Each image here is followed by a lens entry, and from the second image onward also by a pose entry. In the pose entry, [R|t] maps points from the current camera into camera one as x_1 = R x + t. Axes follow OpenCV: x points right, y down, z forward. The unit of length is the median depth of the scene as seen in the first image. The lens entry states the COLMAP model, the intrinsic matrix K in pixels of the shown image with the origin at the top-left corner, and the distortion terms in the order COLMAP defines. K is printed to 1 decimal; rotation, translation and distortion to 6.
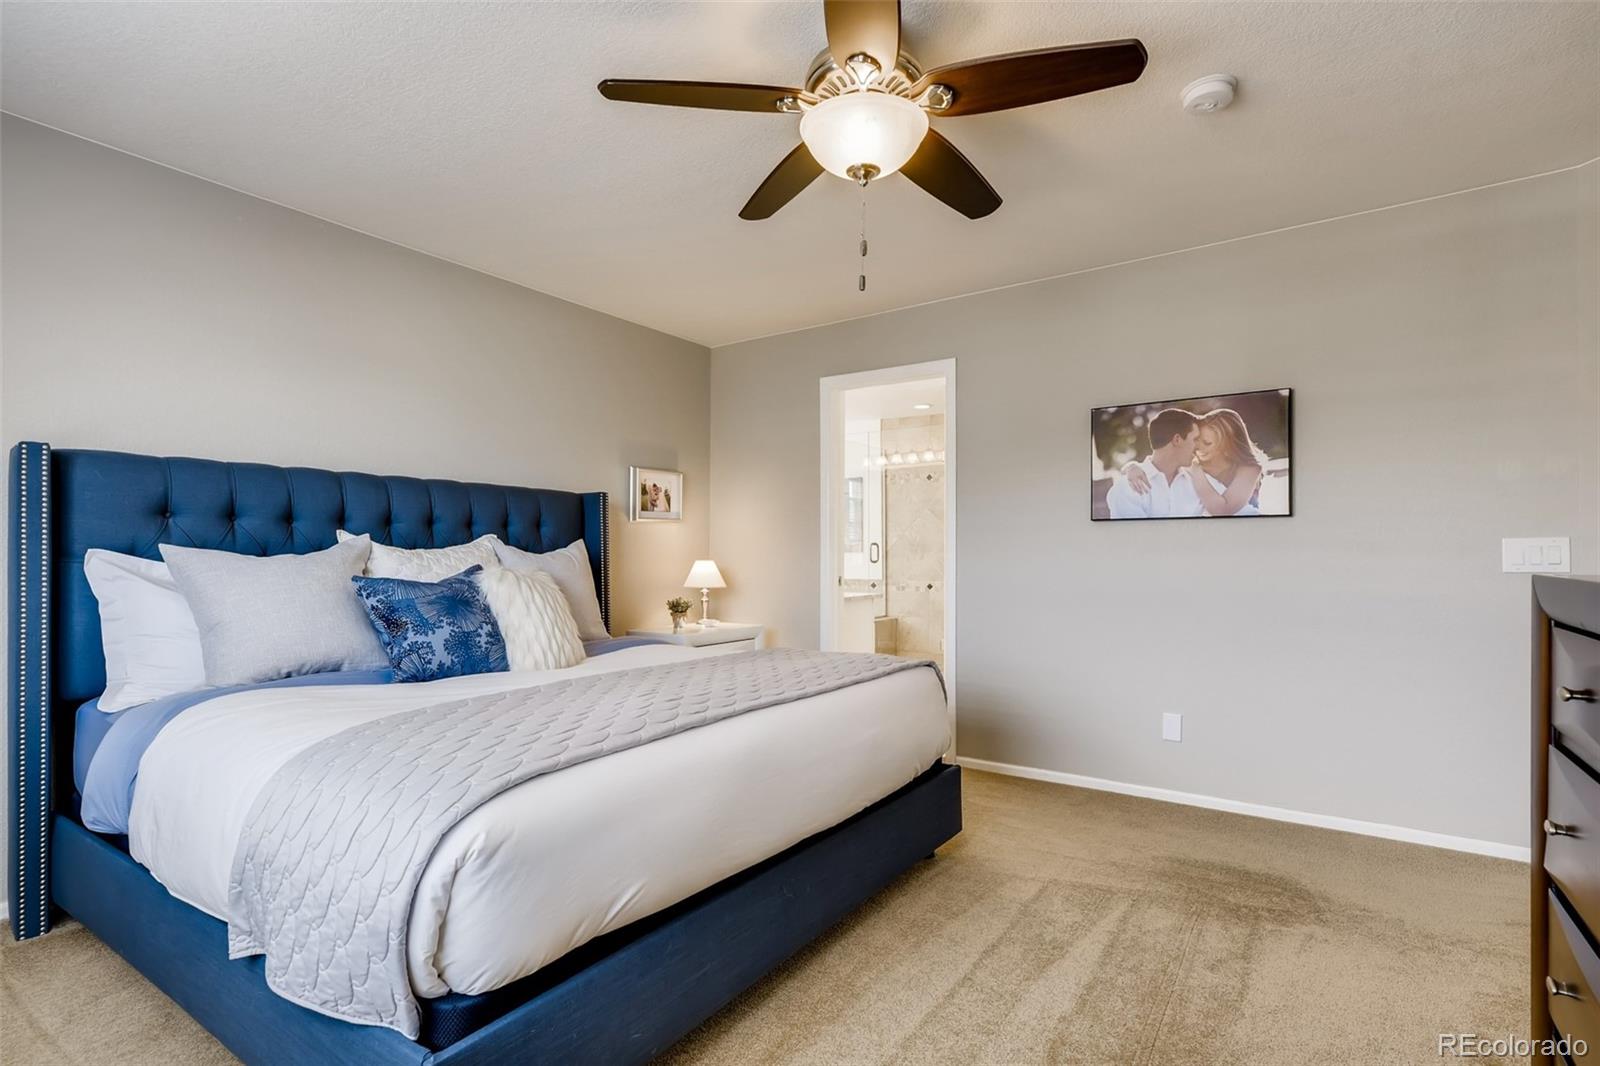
lens RADIAL K [[751.7, 0, 806.2], [0, 751.7, 542.8], [0, 0, 1]] dist [0.001154, 0.000063]
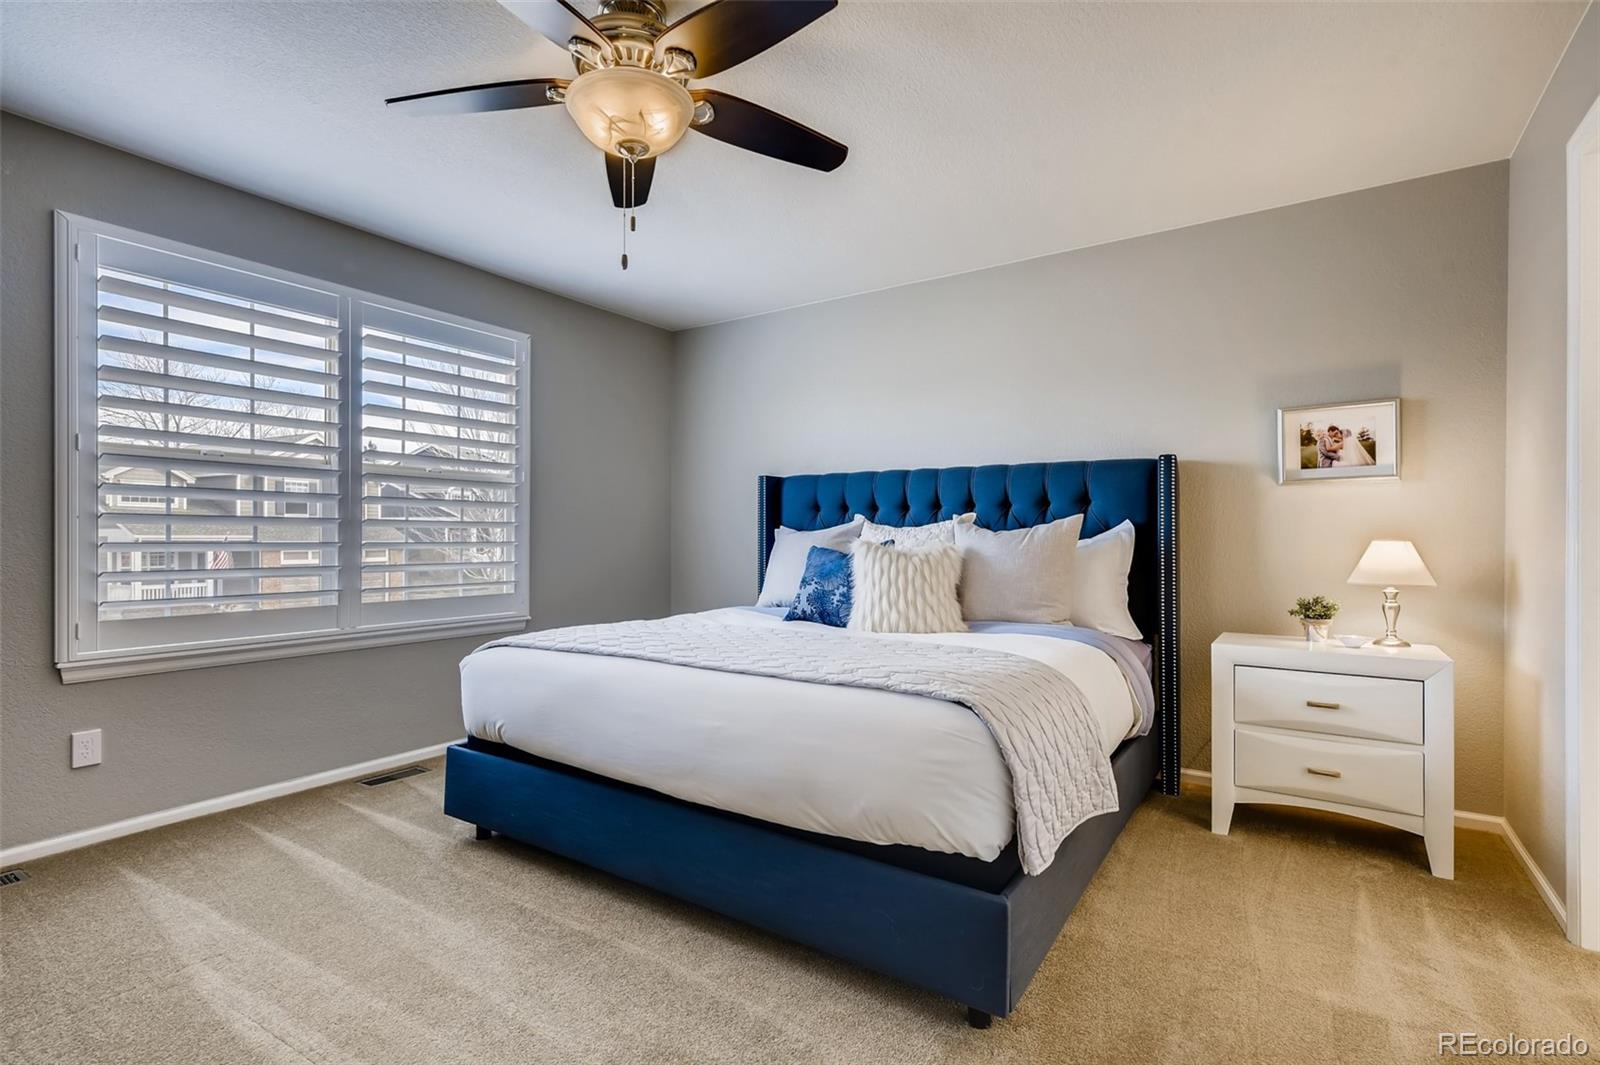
lens RADIAL K [[751.7, 0, 806.2], [0, 751.7, 542.3], [0, 0, 1]] dist [0.001154, 0.000063]
pose [[0.008456, 0.002123, -0.999962, 0.537086], [0.012433, 0.999920, 0.002228, 0.020476], [0.999887, -0.012451, 0.008429, 0.607177]]
